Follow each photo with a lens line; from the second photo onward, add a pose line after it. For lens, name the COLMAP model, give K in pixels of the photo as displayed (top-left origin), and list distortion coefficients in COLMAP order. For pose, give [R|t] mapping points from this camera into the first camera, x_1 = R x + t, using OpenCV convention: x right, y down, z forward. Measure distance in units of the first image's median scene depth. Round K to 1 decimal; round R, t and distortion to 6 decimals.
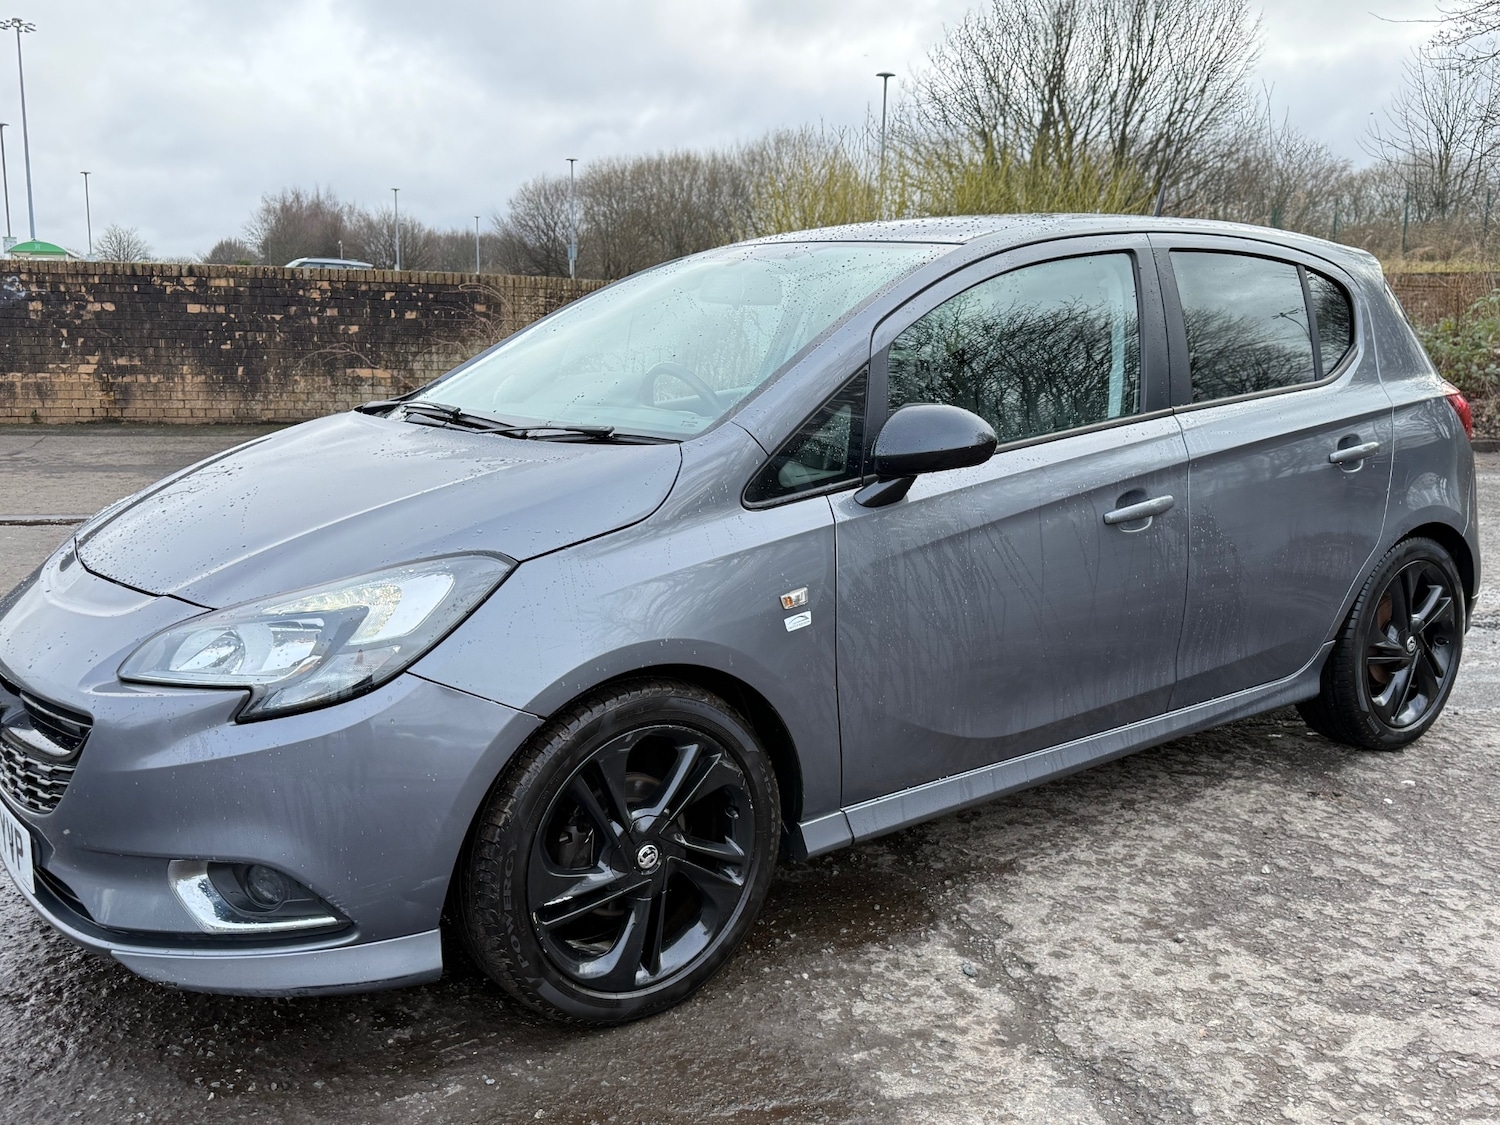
lens RADIAL K [[1286.9, 0, 771.1], [0, 1286.9, 550.3], [0, 0, 1]] dist [0.128537, -0.185668]
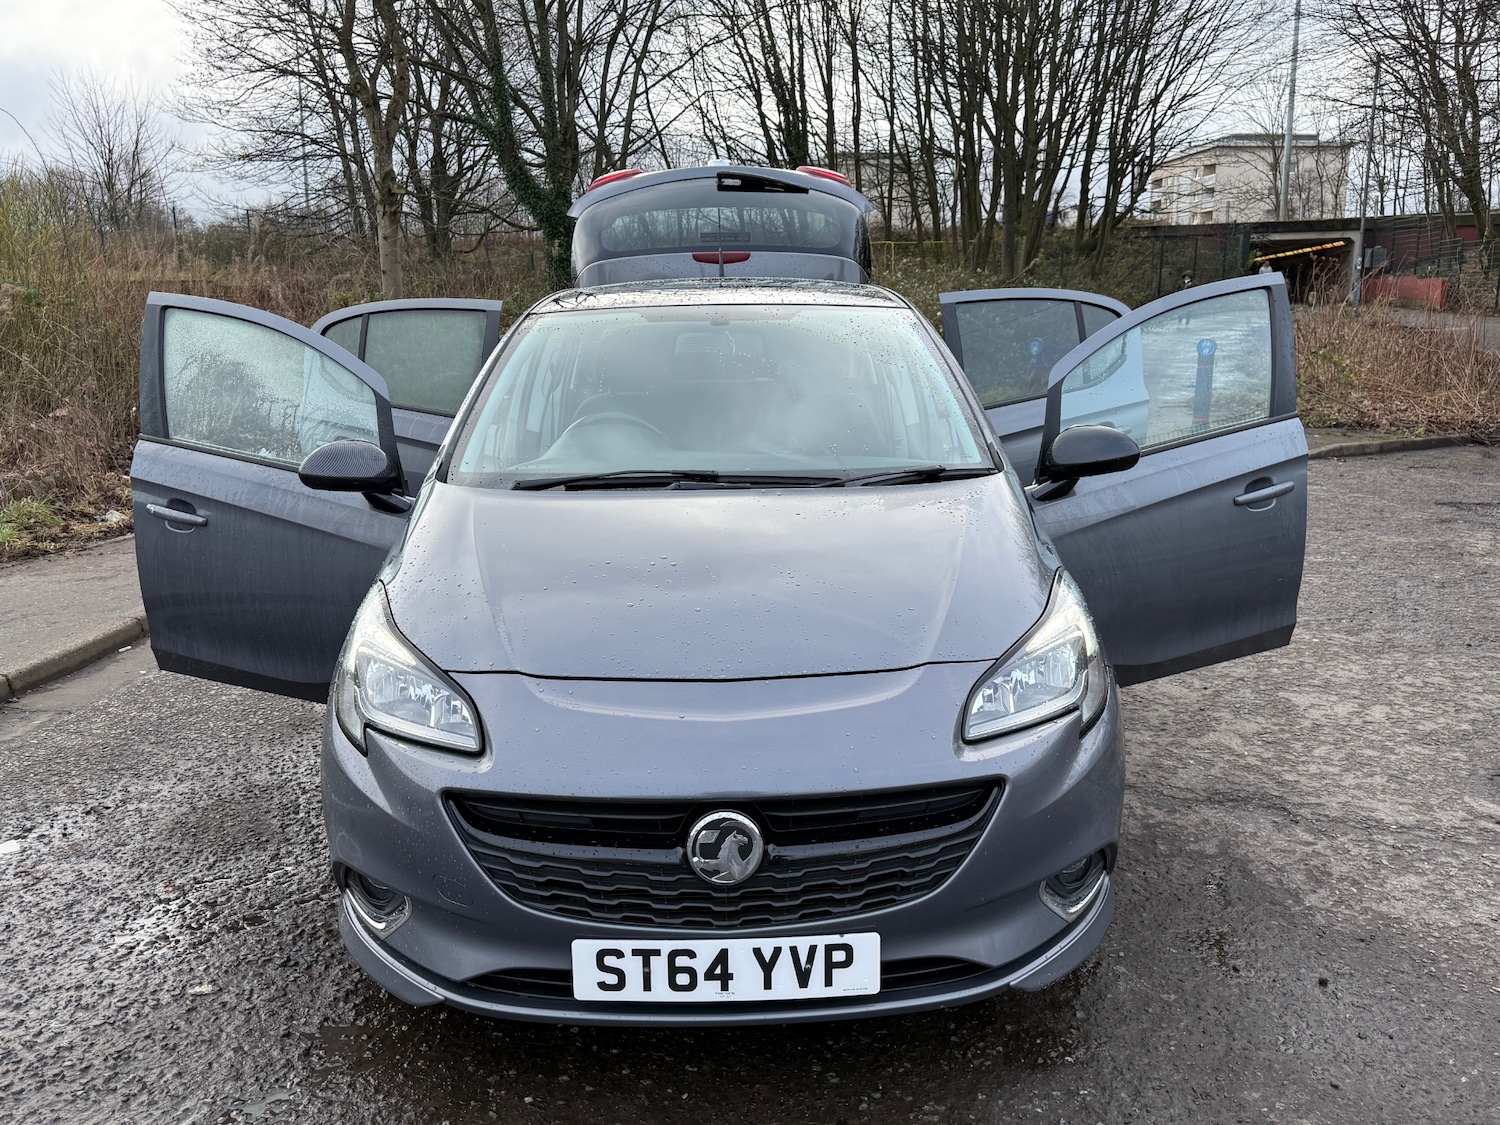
lens RADIAL K [[1206.5, 0, 720.3], [0, 1206.5, 530.0], [0, 0, 1]] dist [0.028372, -0.022775]
pose [[0.597361, -0.159522, 0.785947, -1.217946], [0.159719, 0.984049, 0.078336, -0.163897], [-0.785907, 0.078736, 0.613312, 0.475029]]
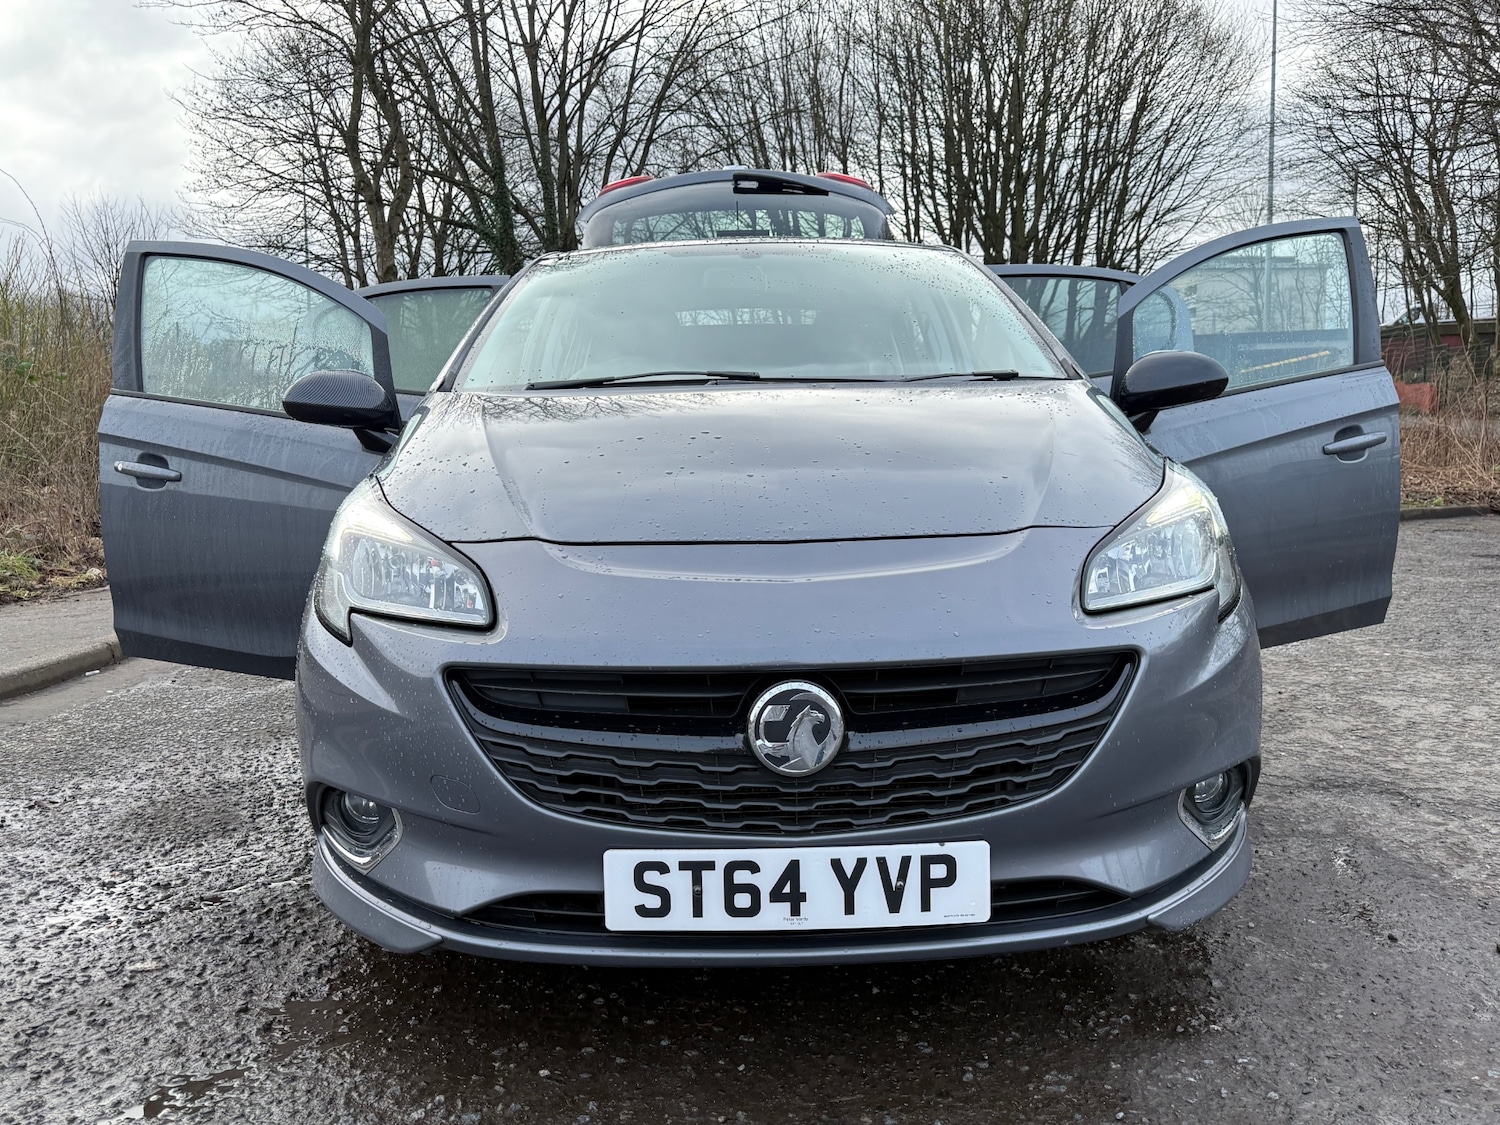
lens RADIAL K [[1206.5, 0, 720.3], [0, 1206.5, 530.0], [0, 0, 1]] dist [0.028372, -0.022775]
pose [[0.593606, -0.087384, 0.799998, -1.144050], [0.162273, 0.986665, -0.012634, 0.011609], [-0.788226, 0.137318, 0.599870, 0.619463]]
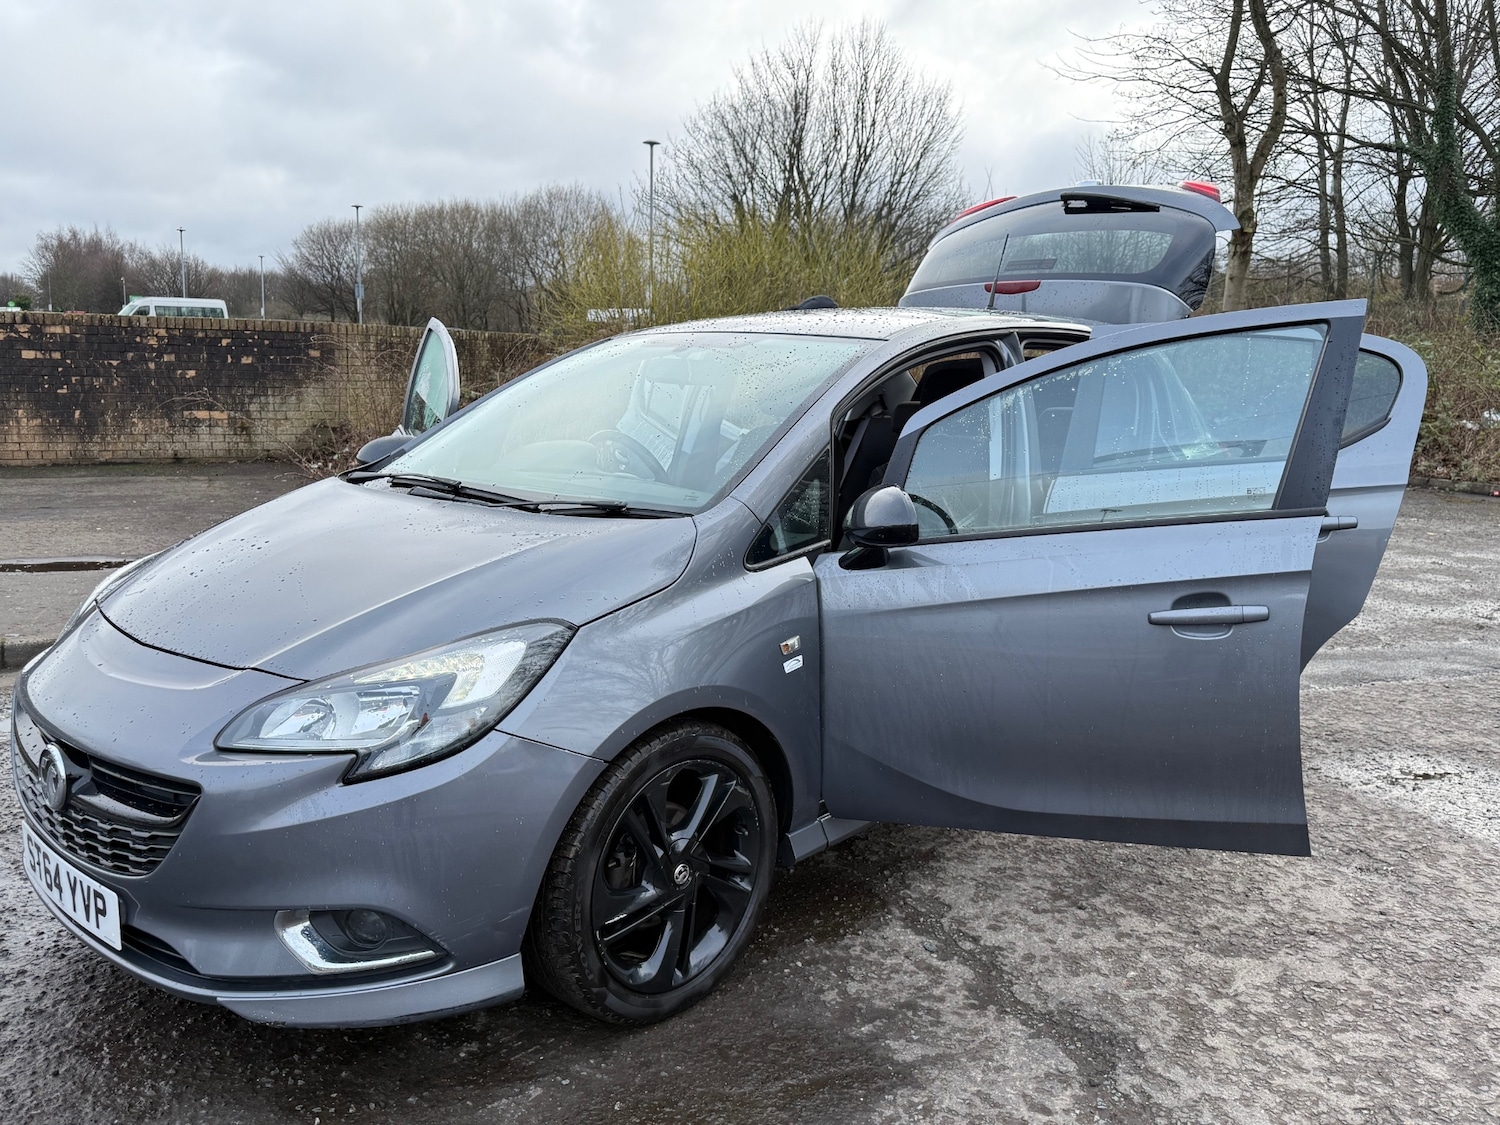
lens RADIAL K [[1148.2, 0, 744.2], [0, 1148.2, 550.7], [0, 0, 1]] dist [0.110382, -0.147437]
pose [[0.984394, -0.023708, 0.174377, -0.203887], [0.024919, 0.999678, -0.004757, -0.045586], [-0.174208, 0.009028, 0.984668, -0.034308]]
